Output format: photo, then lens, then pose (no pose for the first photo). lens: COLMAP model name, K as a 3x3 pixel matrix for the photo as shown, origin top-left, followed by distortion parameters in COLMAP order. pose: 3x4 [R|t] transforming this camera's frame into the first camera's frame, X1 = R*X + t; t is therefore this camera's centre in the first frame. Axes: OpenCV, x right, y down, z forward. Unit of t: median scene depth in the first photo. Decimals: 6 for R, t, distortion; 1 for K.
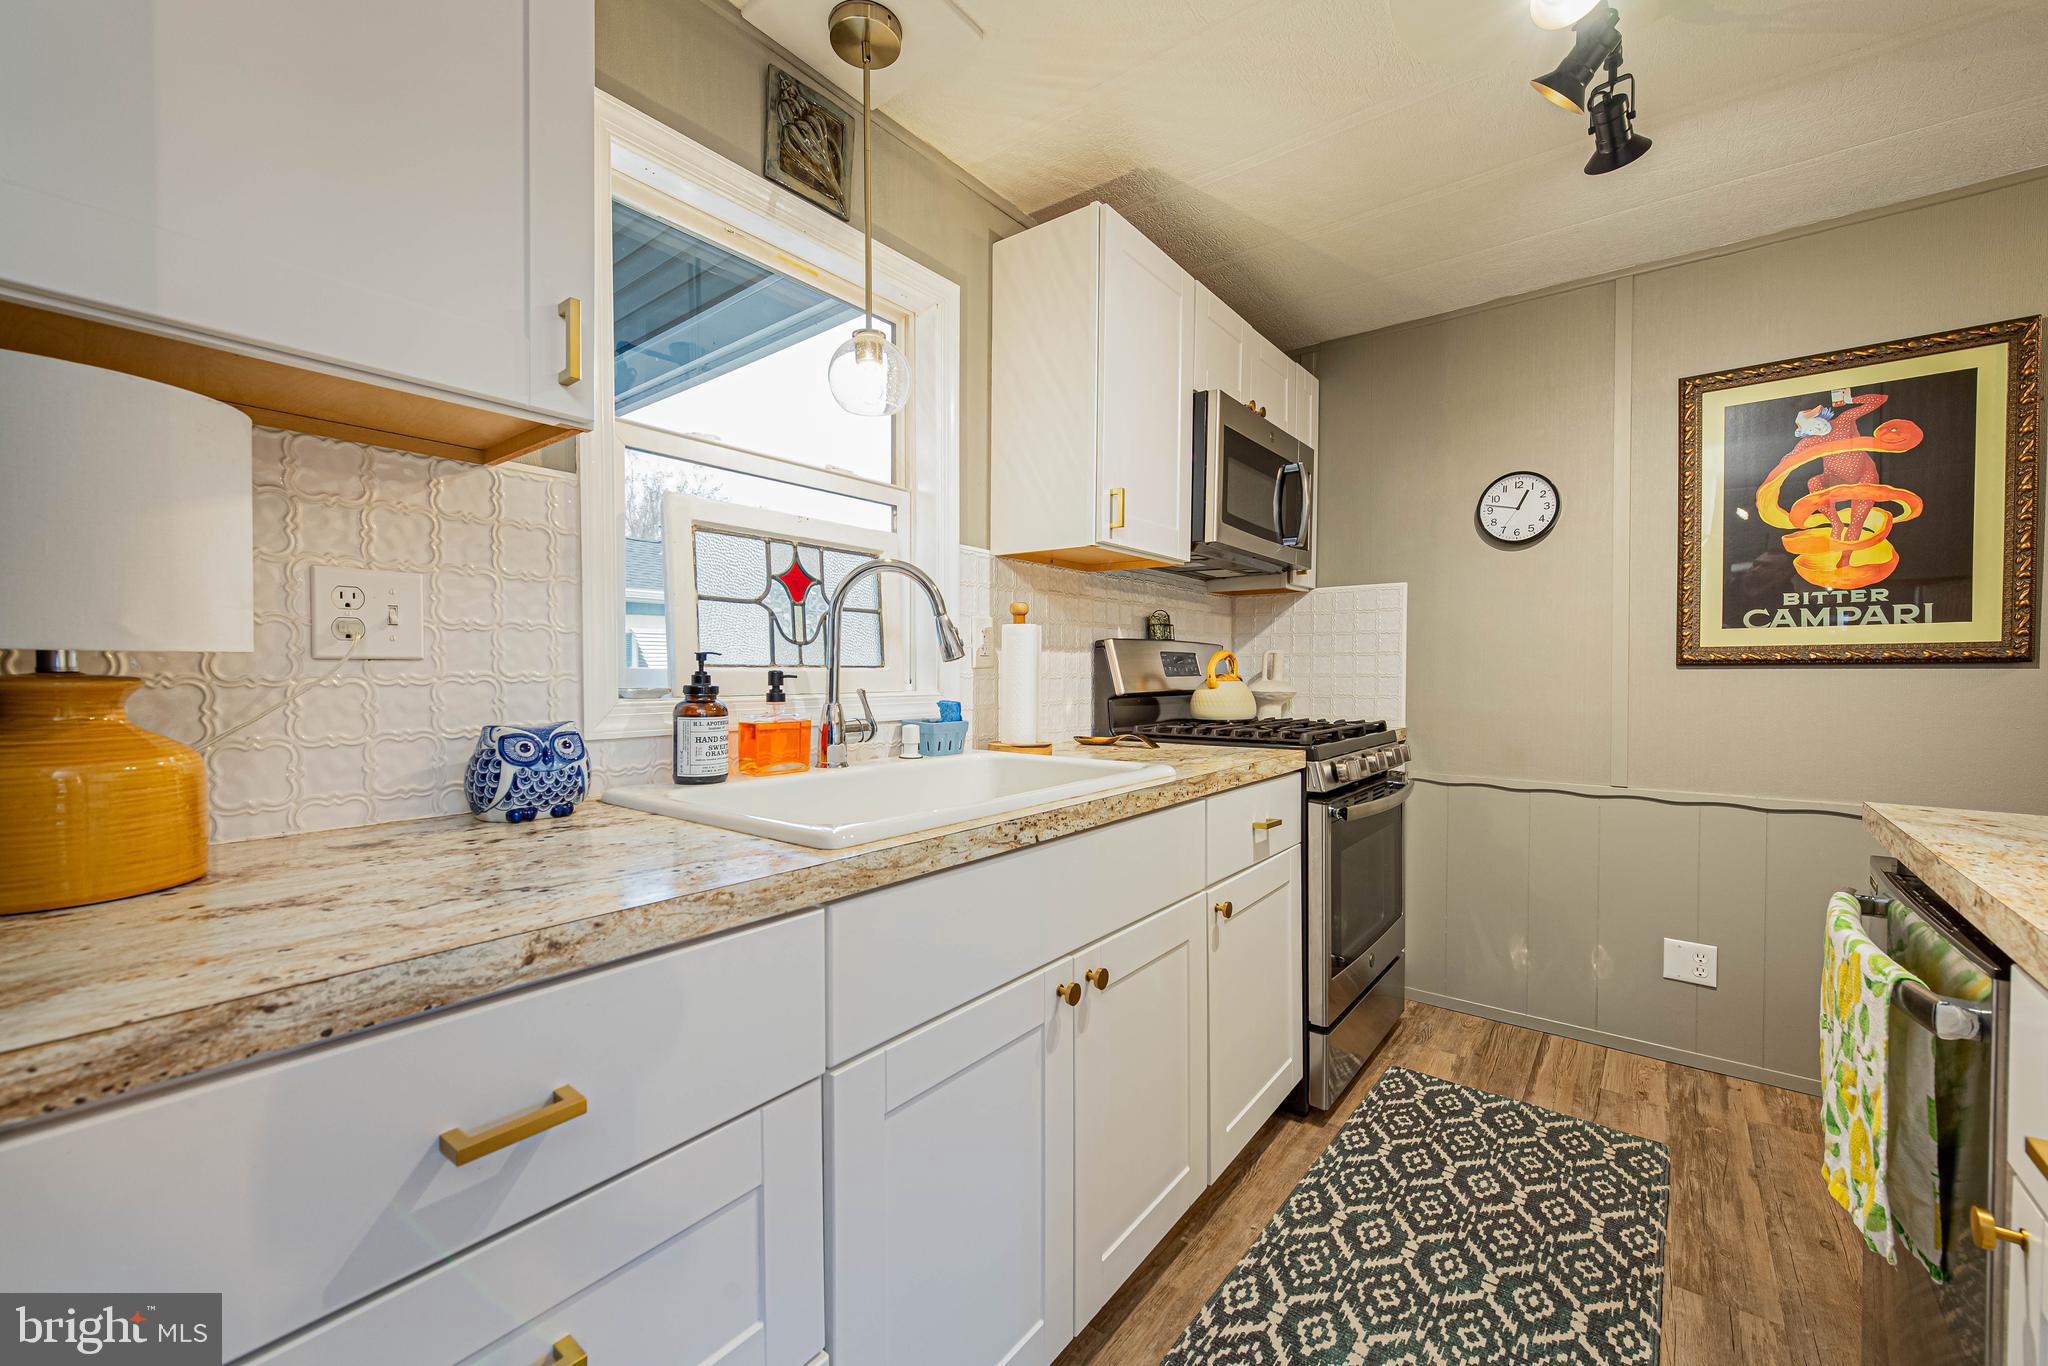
lens RADIAL K [[812.8, 0, 1022.8], [0, 812.8, 682.0], [0, 0, 1]] dist [0.017122, -0.002038]
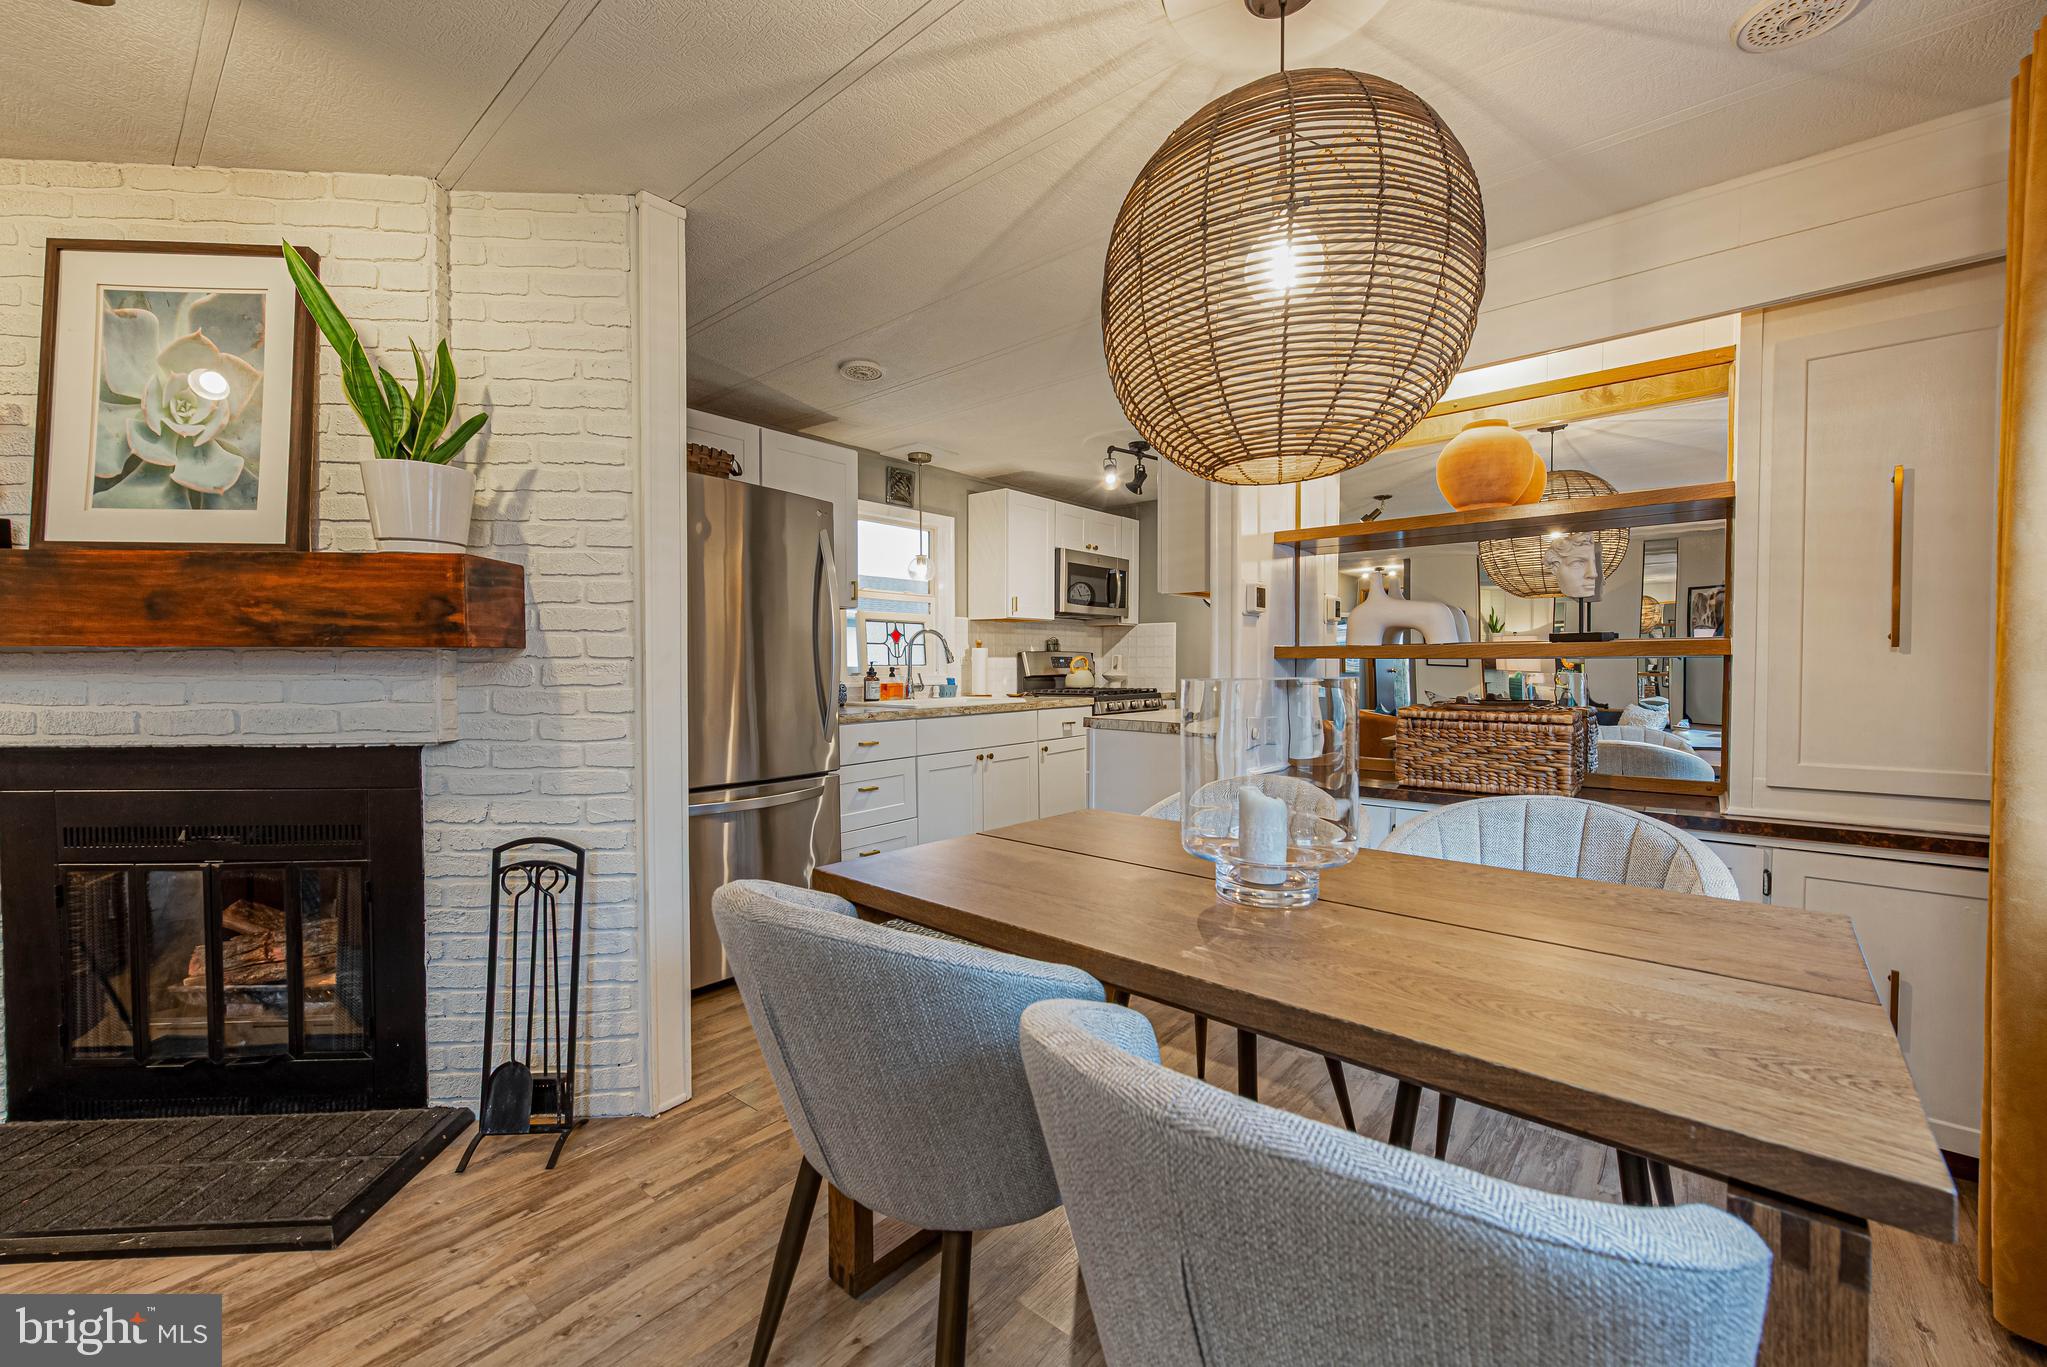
lens RADIAL K [[812.4, 0, 1024.0], [0, 812.4, 679.6], [0, 0, 1]] dist [0.017122, -0.002038]
pose [[0.999168, -0.005001, -0.040473, 0.239009], [0.005259, 0.999967, 0.006266, 0.013256], [0.040440, -0.006473, 0.999161, -1.534624]]
